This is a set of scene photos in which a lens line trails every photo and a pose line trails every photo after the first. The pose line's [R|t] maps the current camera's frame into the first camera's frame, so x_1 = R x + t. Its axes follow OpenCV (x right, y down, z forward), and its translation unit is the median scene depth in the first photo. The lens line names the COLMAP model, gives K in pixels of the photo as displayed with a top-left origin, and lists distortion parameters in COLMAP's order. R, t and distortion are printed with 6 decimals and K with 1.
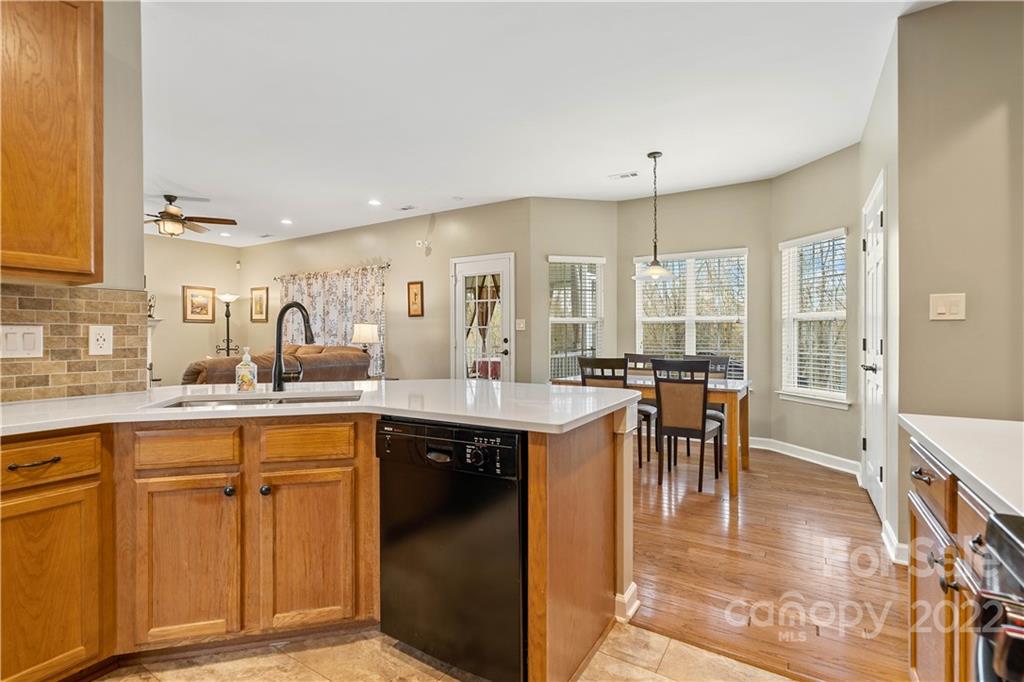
lens RADIAL K [[470.3, 0, 510.0], [0, 470.3, 337.4], [0, 0, 1]] dist [-0.014024, -0.000116]
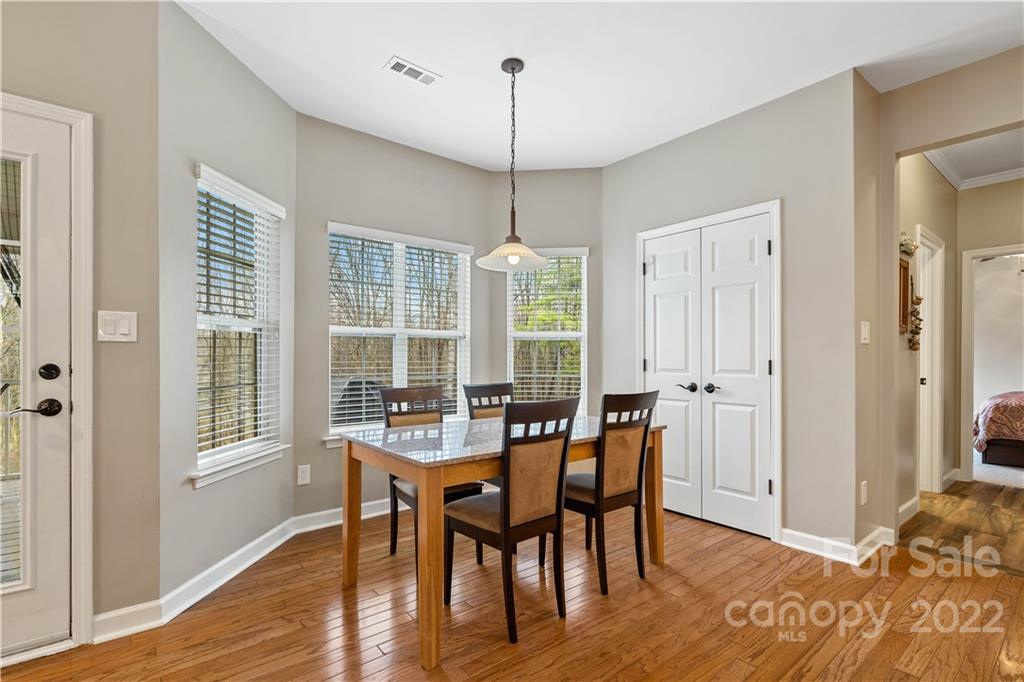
lens RADIAL K [[470.3, 0, 507.9], [0, 470.3, 352.0], [0, 0, 1]] dist [-0.014024, -0.000116]
pose [[0.346158, 0.008654, 0.938136, -0.230333], [0.002828, 0.999943, -0.010268, -0.002844], [-0.938172, 0.006207, 0.346114, 0.670476]]
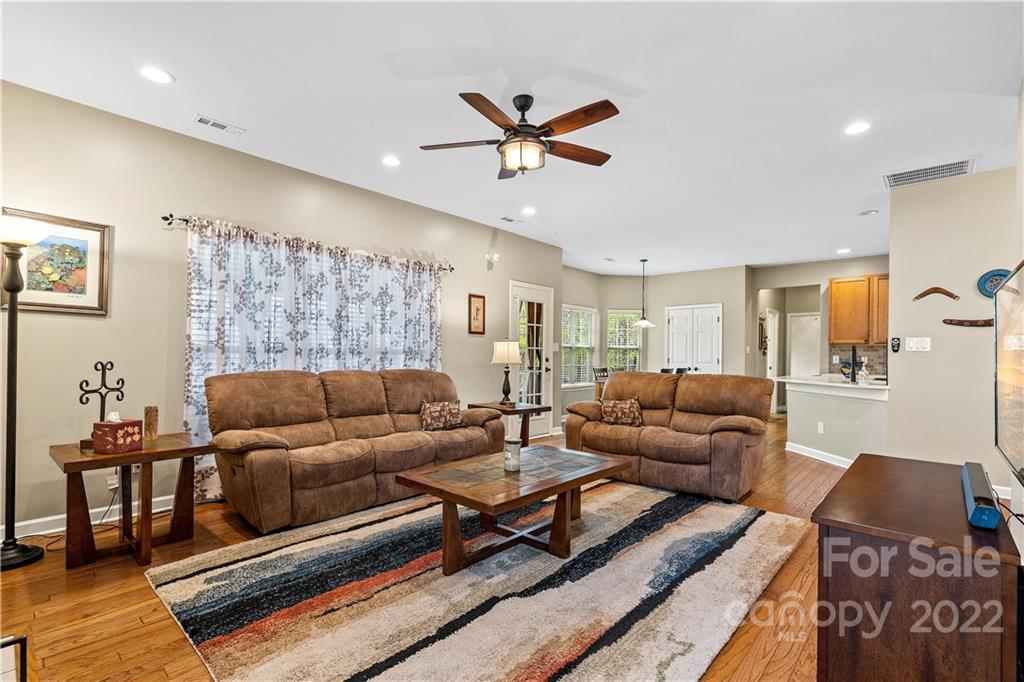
lens RADIAL K [[470.3, 0, 511.7], [0, 470.3, 350.2], [0, 0, 1]] dist [-0.014024, -0.000116]
pose [[0.182249, 0.008323, 0.983217, -1.386690], [-0.010440, 0.999924, -0.006530, -0.009996], [-0.983197, -0.009074, 0.182322, 0.992958]]
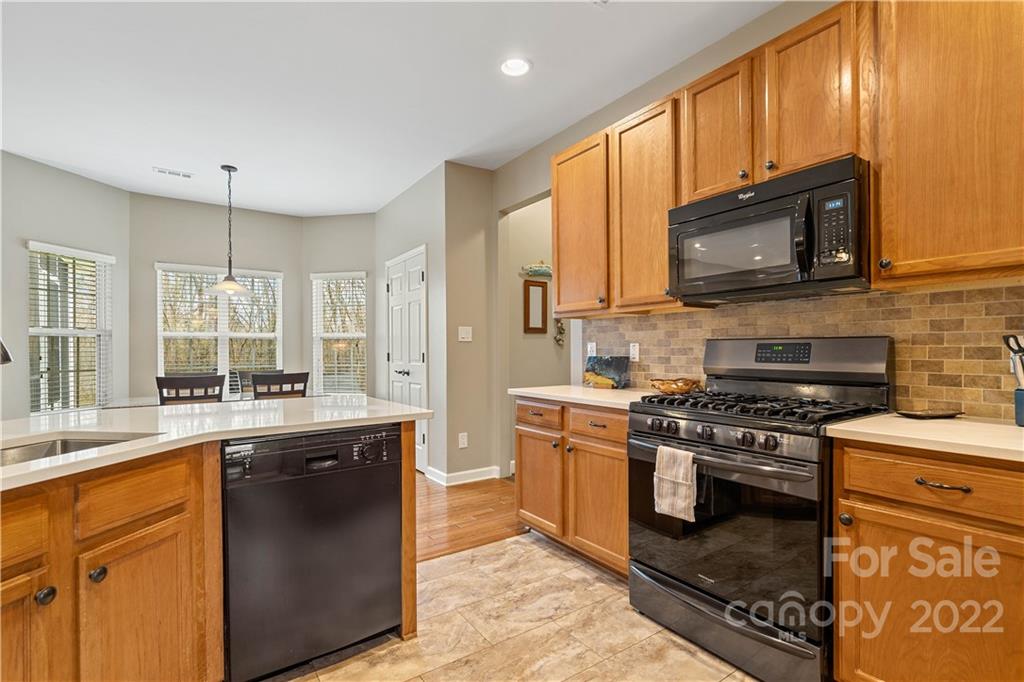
lens RADIAL K [[470.3, 0, 516.3], [0, 470.3, 350.1], [0, 0, 1]] dist [-0.014024, -0.000116]
pose [[0.391815, -0.000660, 0.920044, -0.302961], [0.008600, 0.999959, -0.002945, 0.000599], [-0.920004, 0.009066, 0.391804, 0.053312]]
